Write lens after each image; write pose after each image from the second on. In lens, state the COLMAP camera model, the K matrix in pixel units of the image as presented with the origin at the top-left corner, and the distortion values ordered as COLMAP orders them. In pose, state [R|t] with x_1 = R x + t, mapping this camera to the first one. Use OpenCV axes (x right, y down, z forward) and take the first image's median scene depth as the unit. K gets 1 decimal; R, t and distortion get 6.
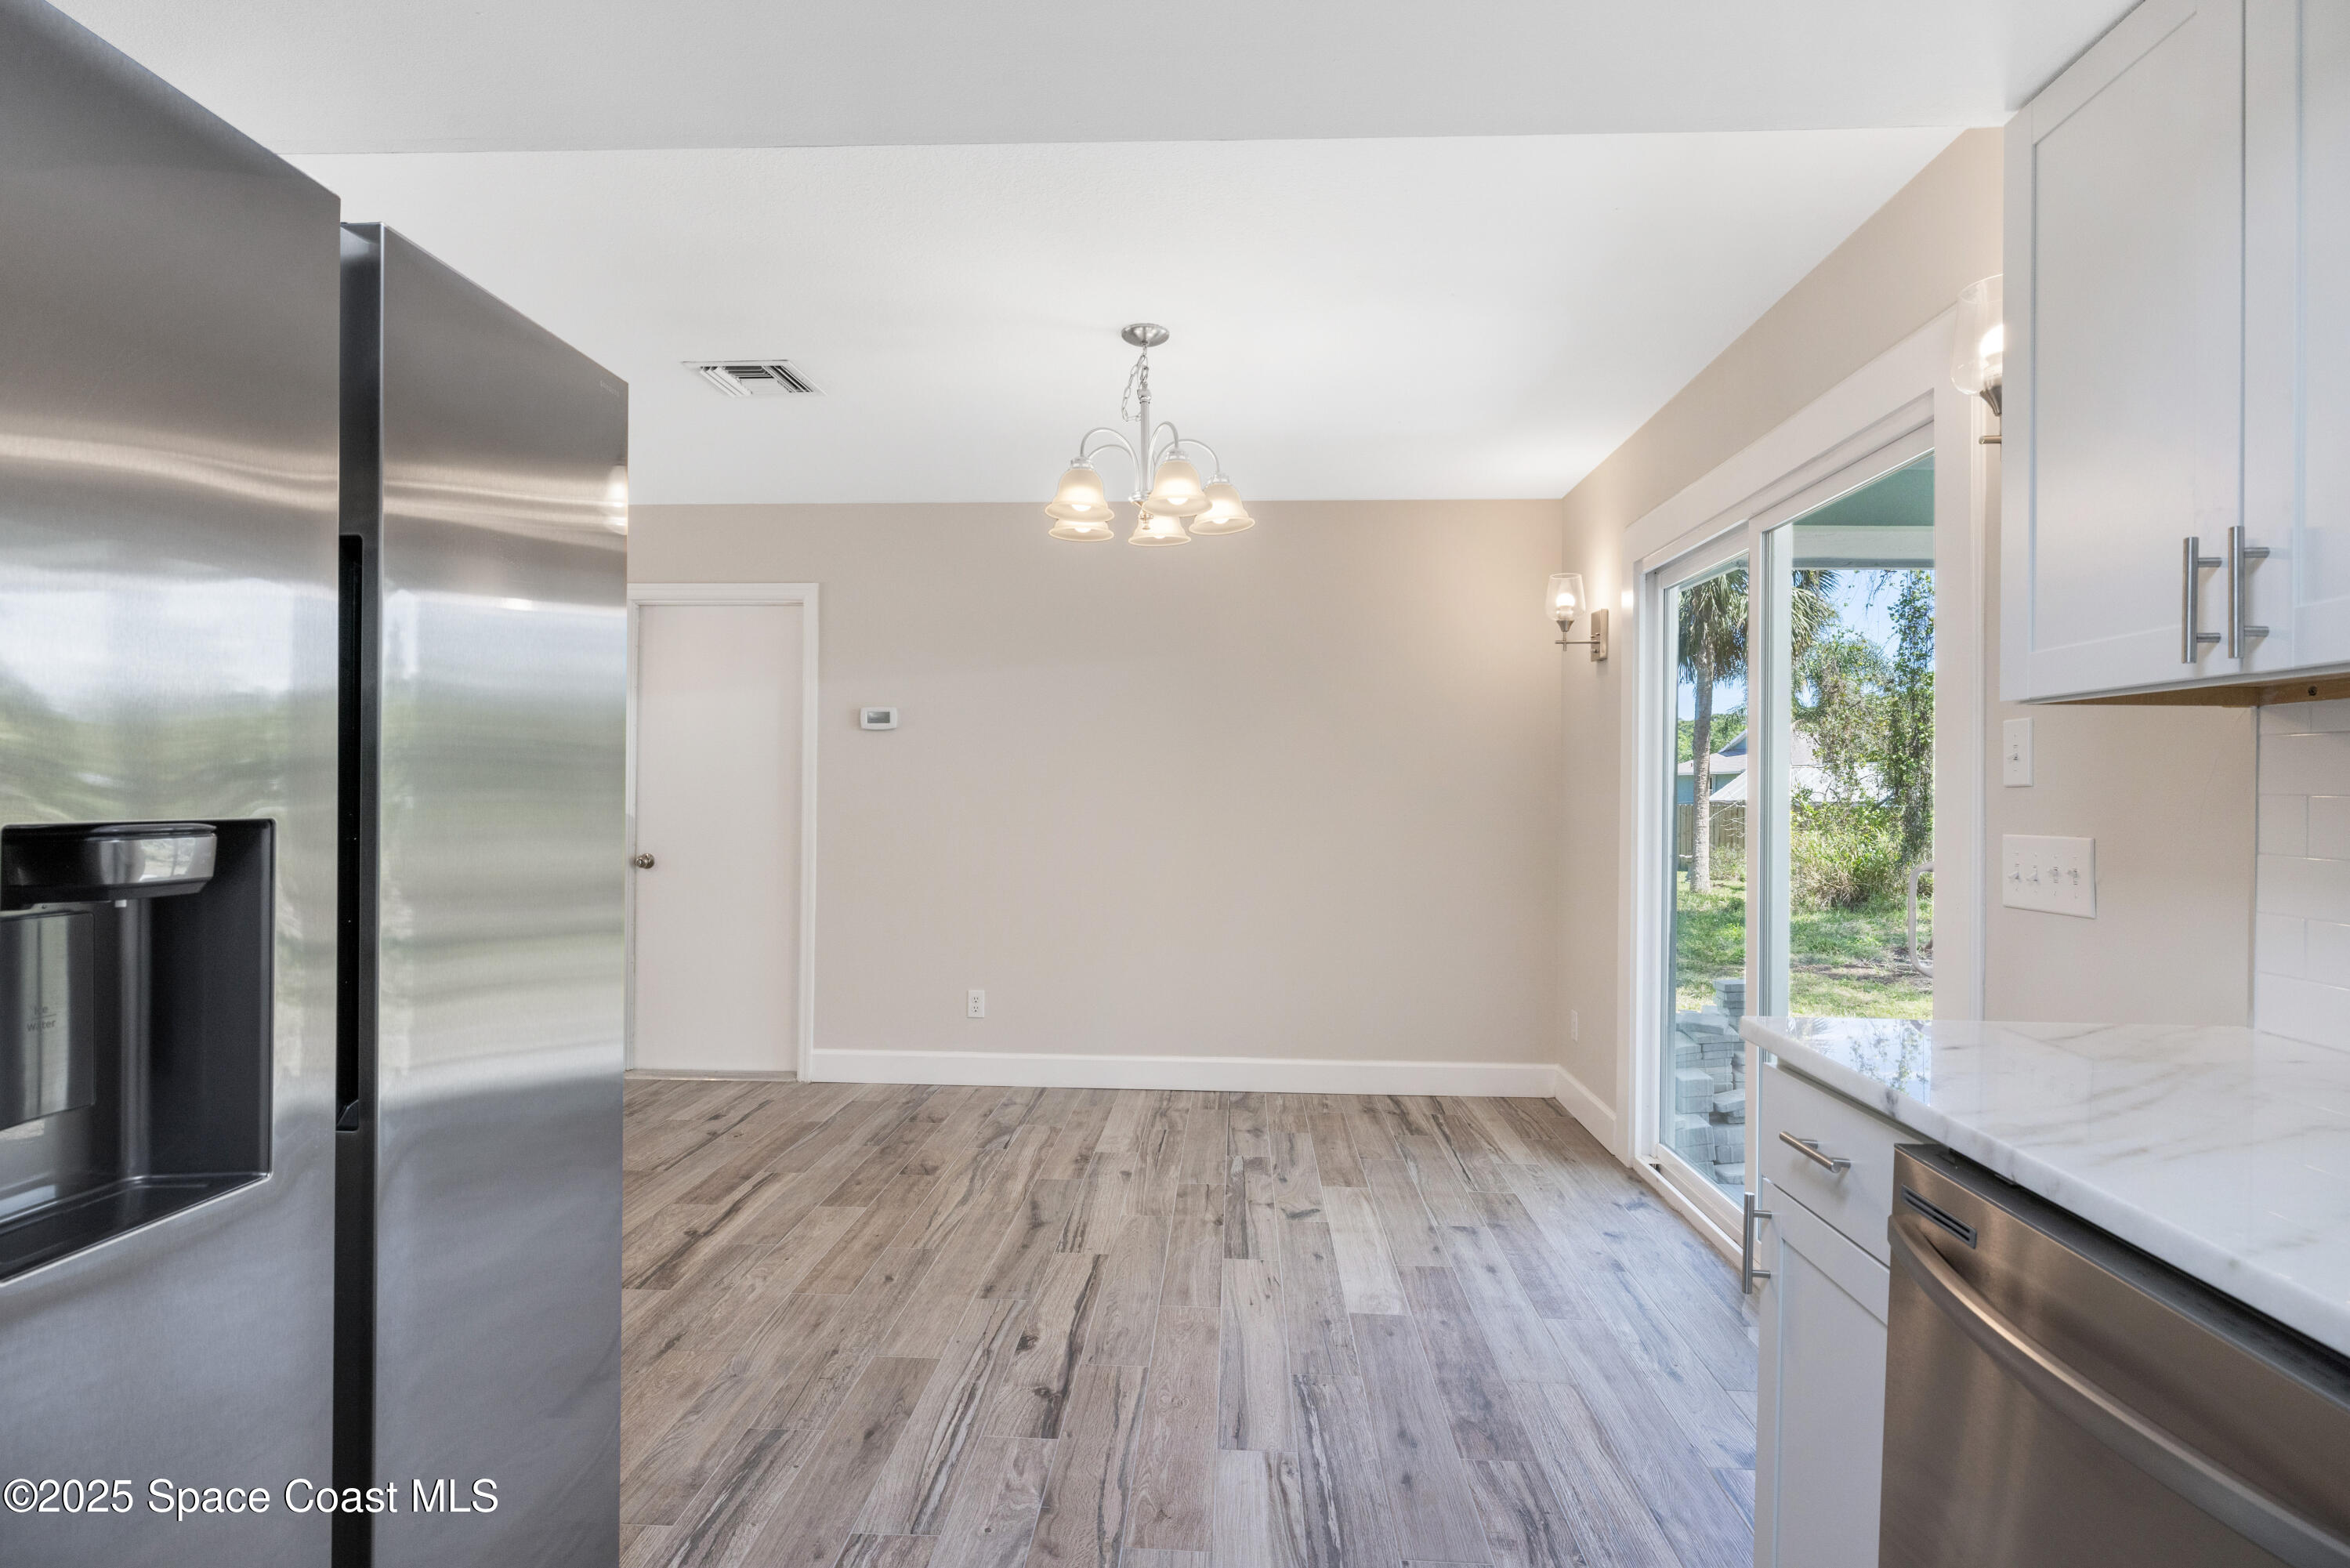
lens RADIAL K [[1187.9, 0, 1165.0], [0, 1187.9, 803.7], [0, 0, 1]] dist [0.000147, 0.000435]
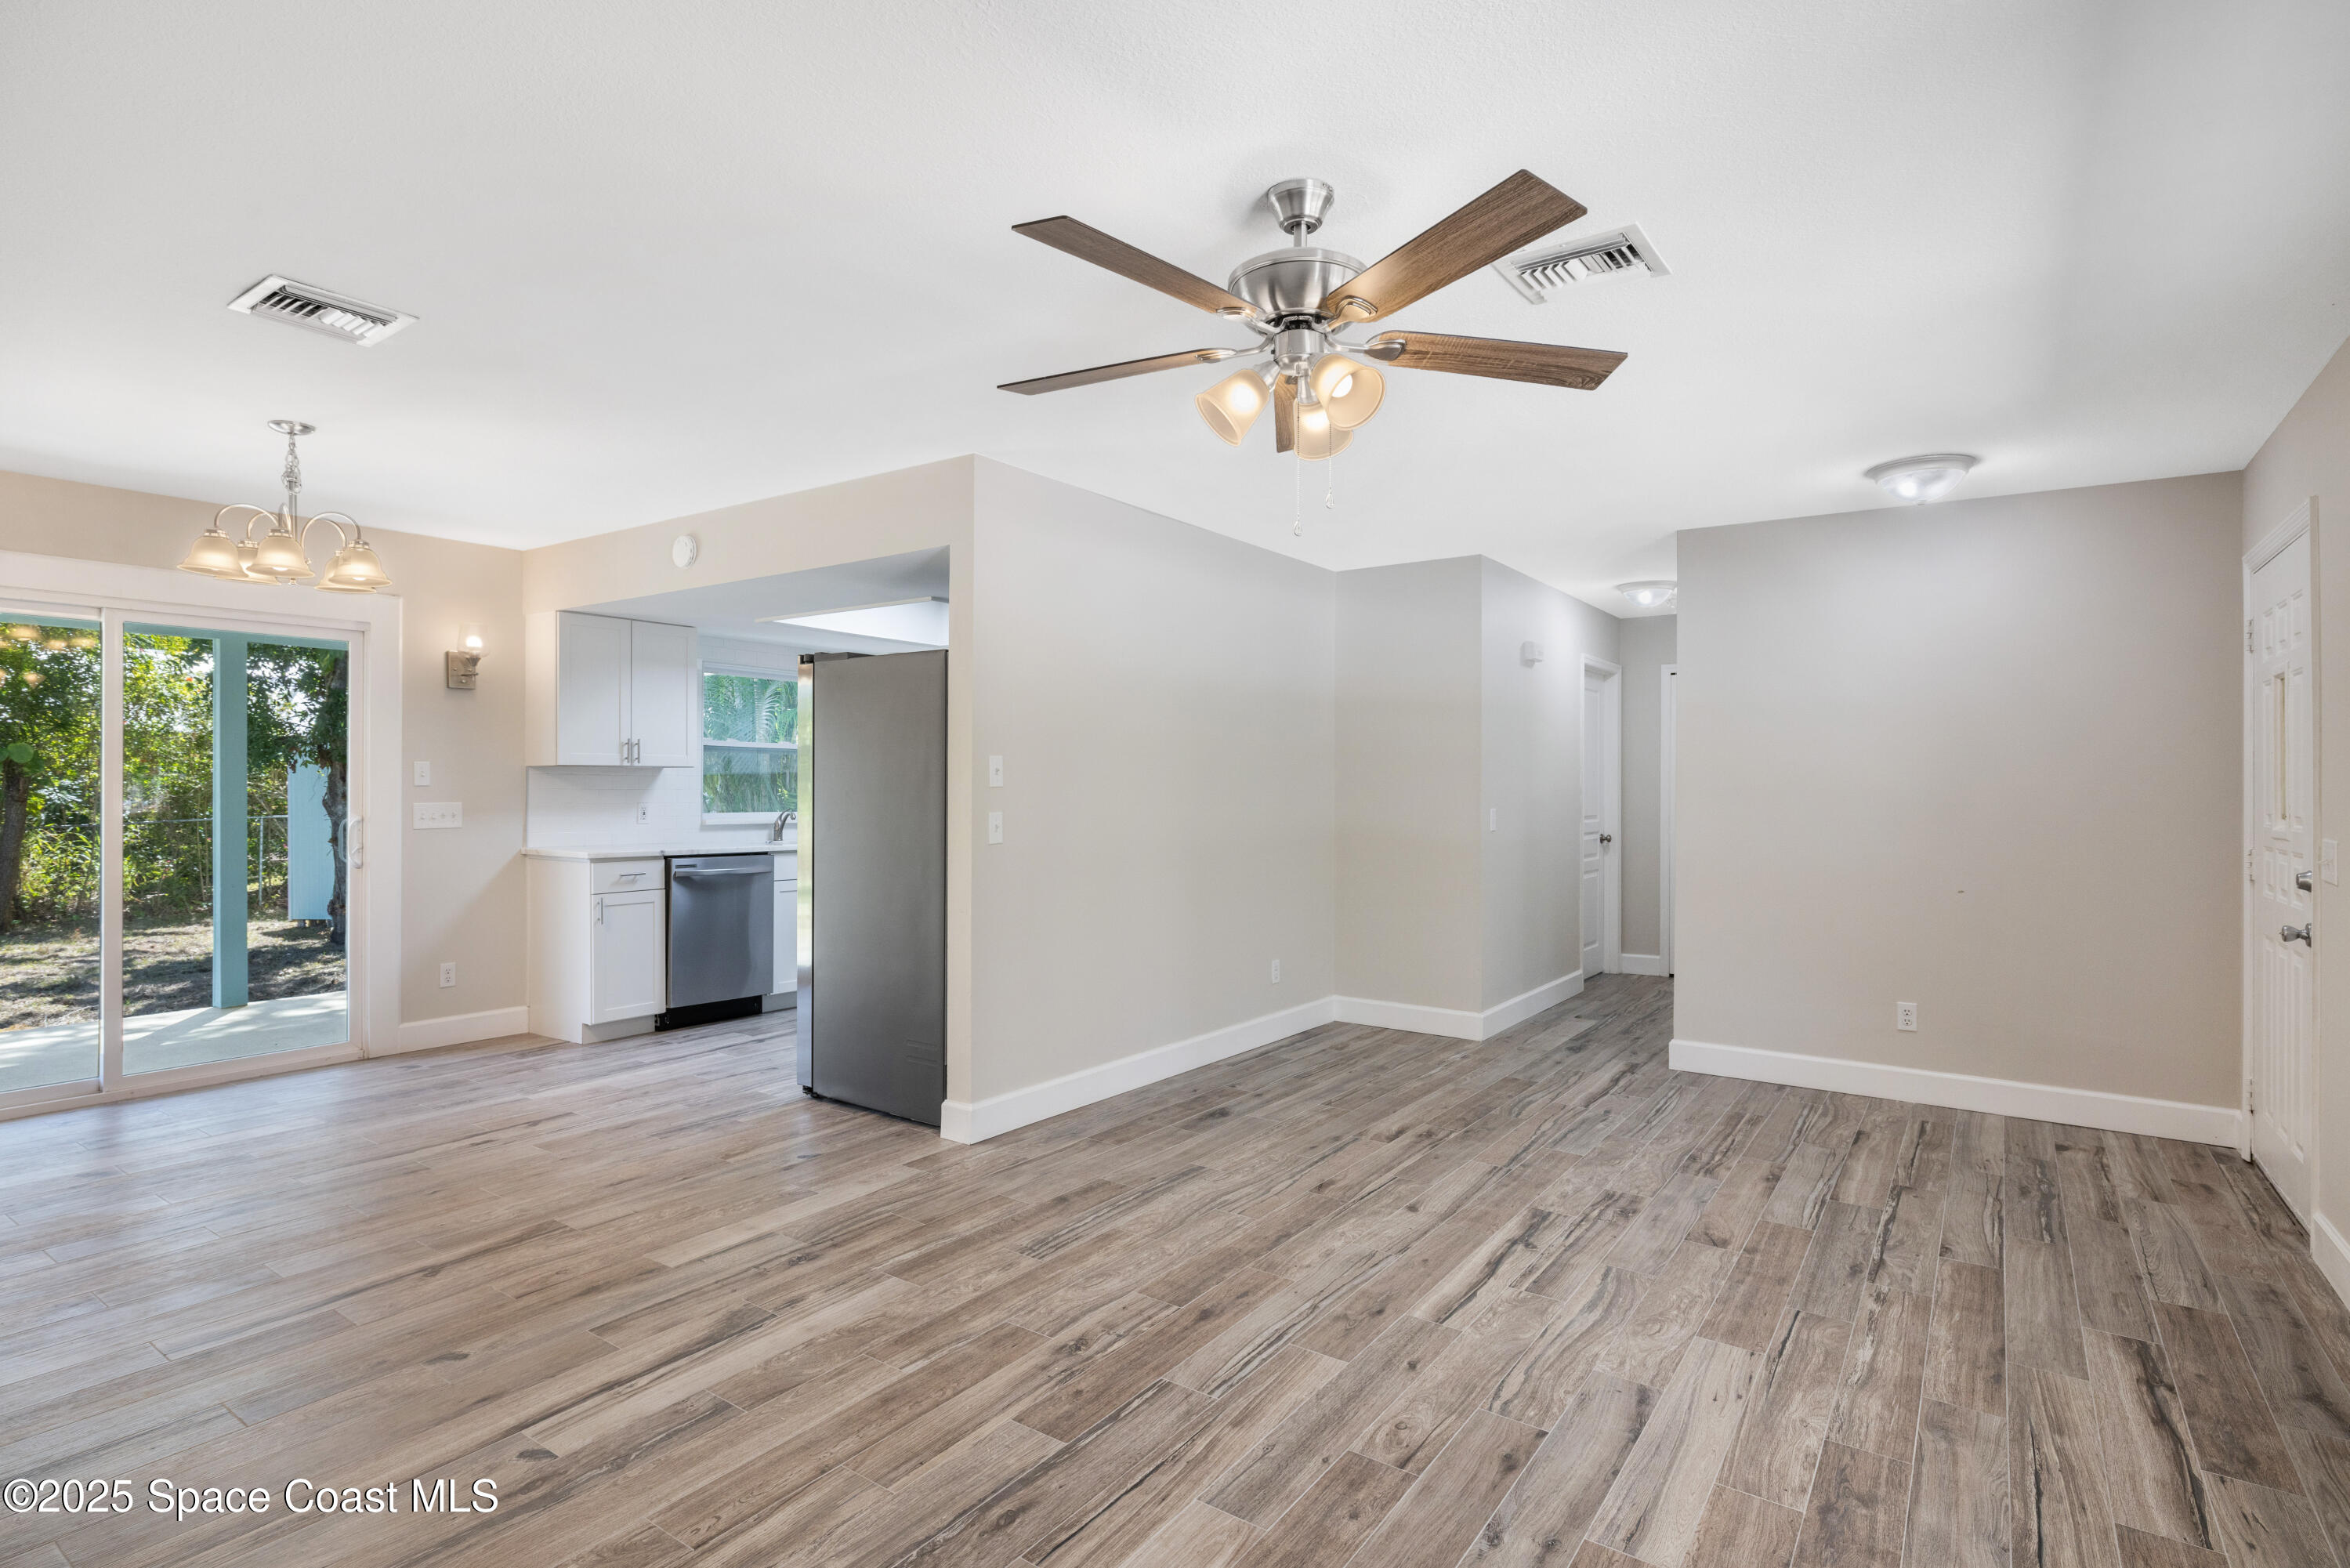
lens RADIAL K [[1187.9, 0, 1167.3], [0, 1187.9, 779.3], [0, 0, 1]] dist [0.000147, 0.000435]
pose [[-0.845480, -0.006763, 0.533964, -1.555001], [-0.002059, 0.999954, 0.009404, -0.041146], [-0.534003, 0.006852, -0.845455, 1.662300]]
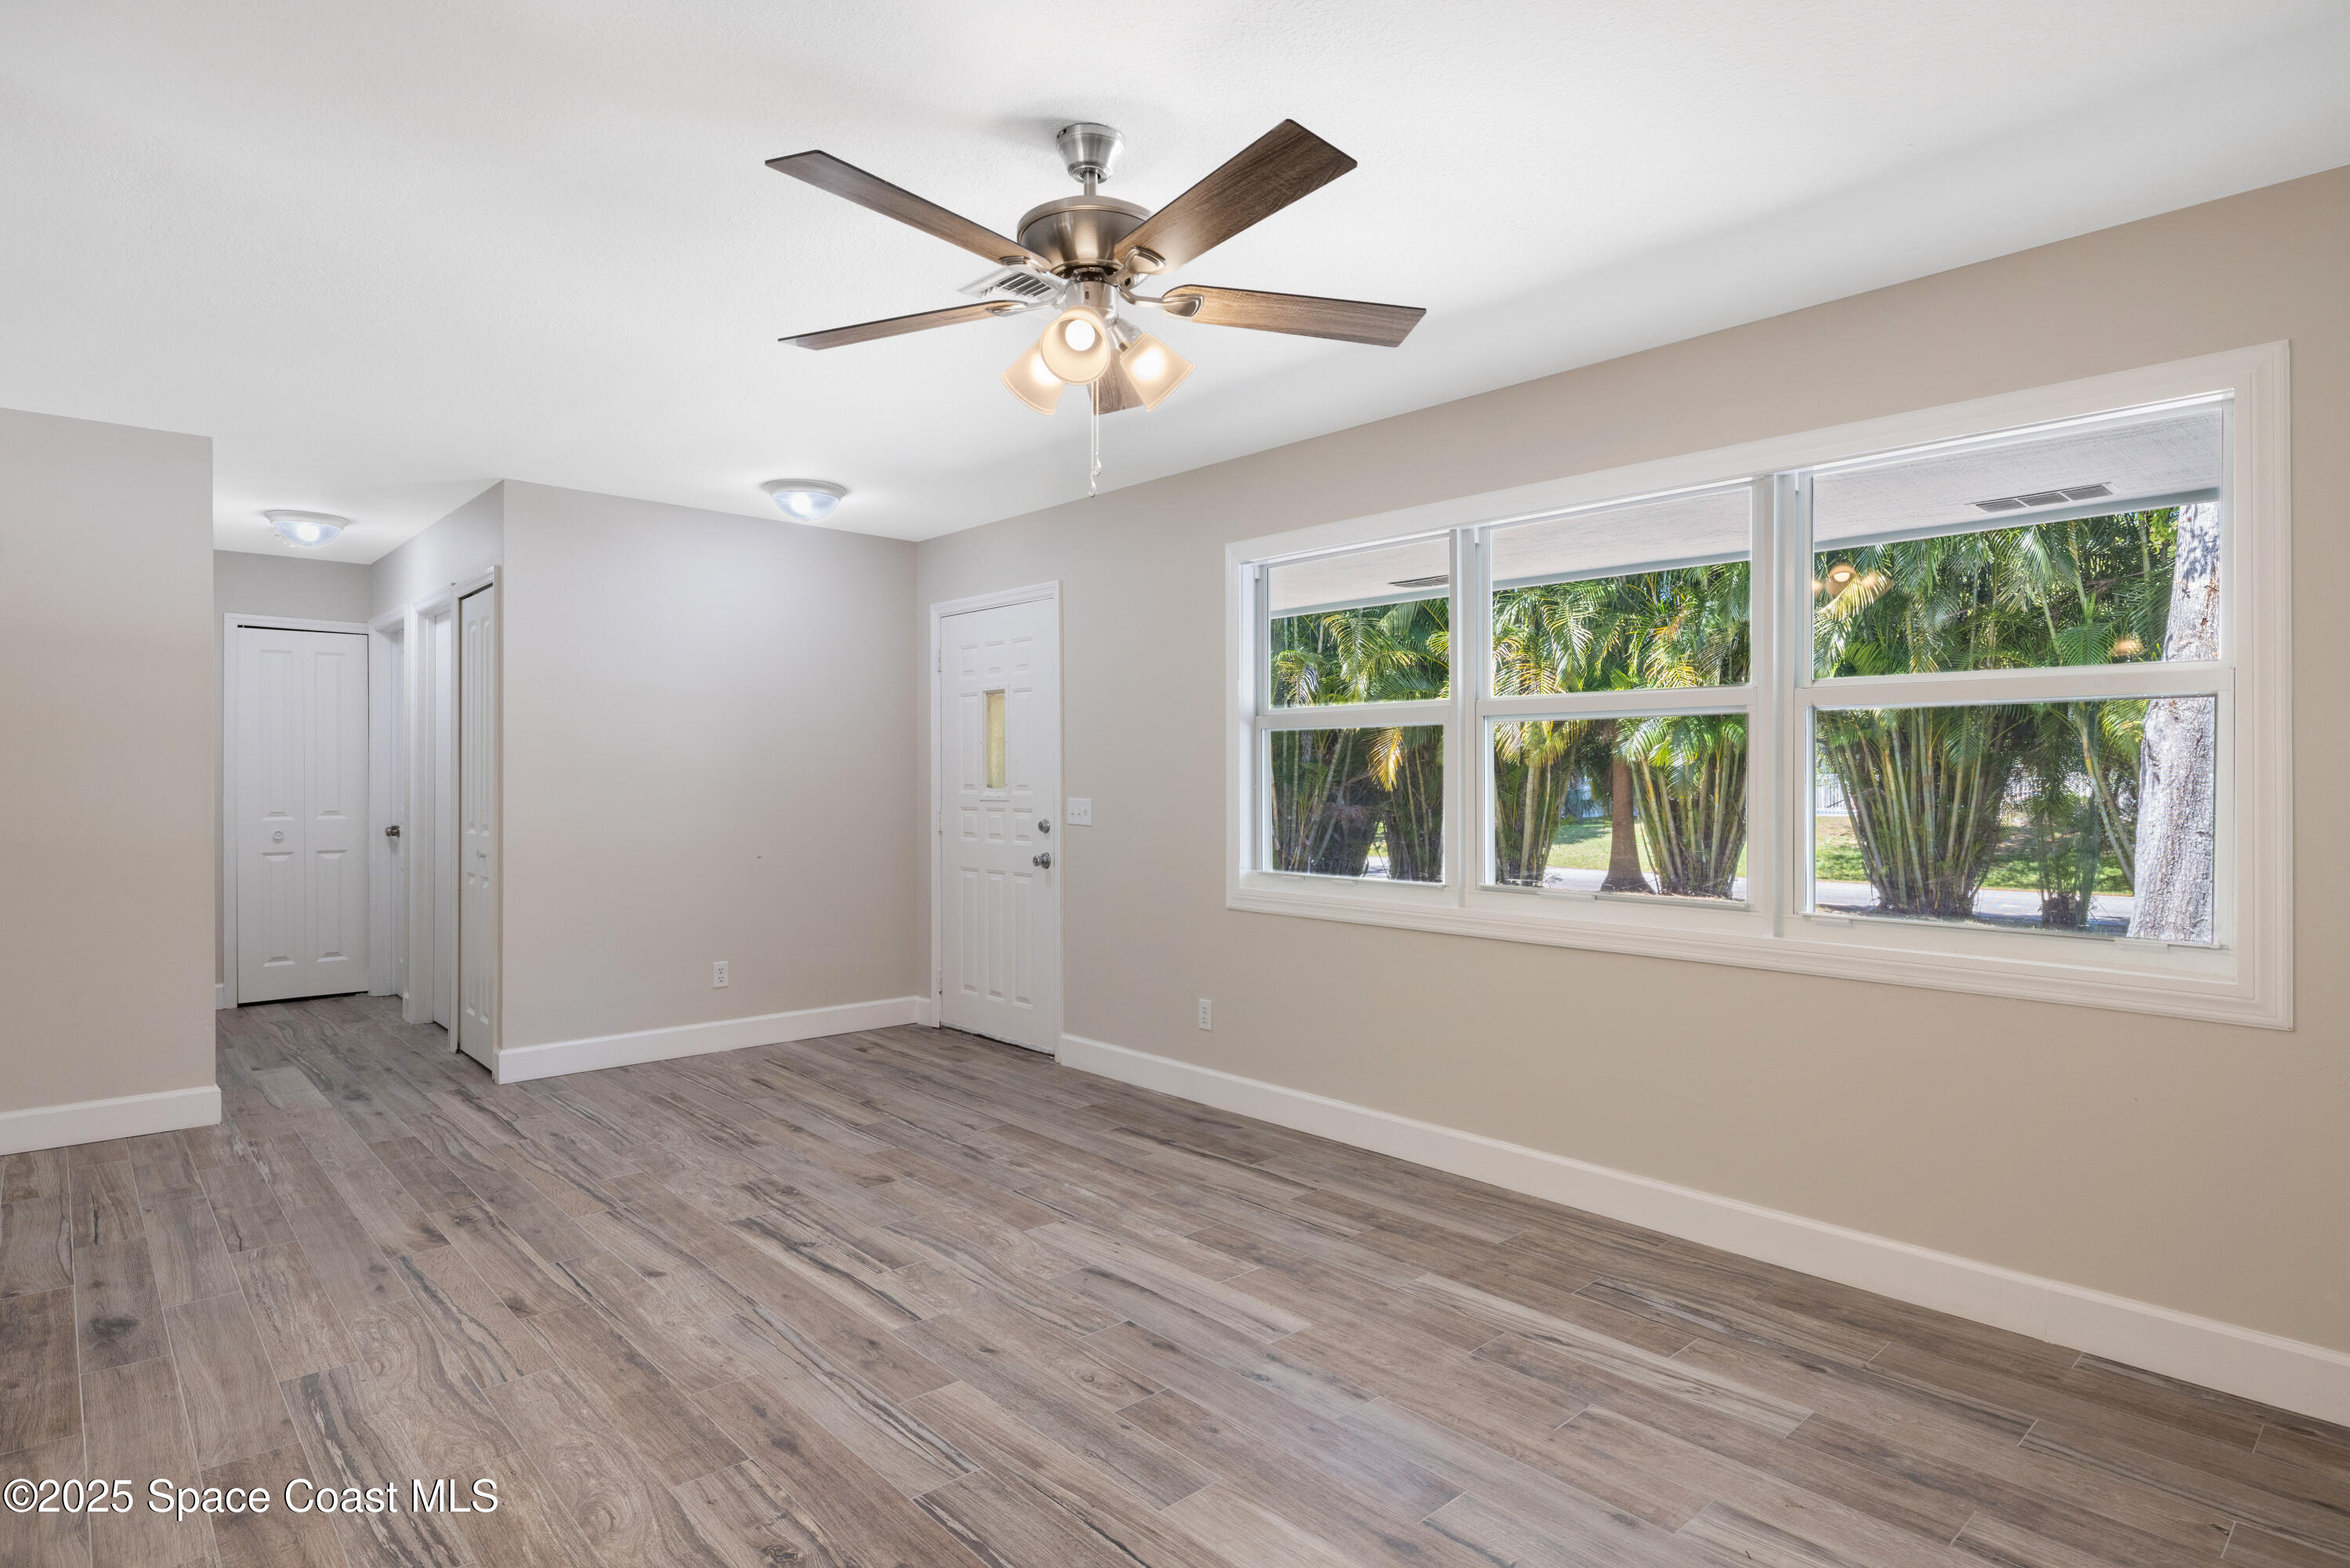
lens RADIAL K [[1241.1, 0, 1184.3], [0, 1241.1, 768.5], [0, 0, 1]] dist [-0.002845, -0.000045]
pose [[-0.693494, -0.009559, -0.720399, -0.665331], [-0.013540, 0.999908, -0.000233, -0.021691], [0.720336, 0.009593, -0.693559, 1.542499]]
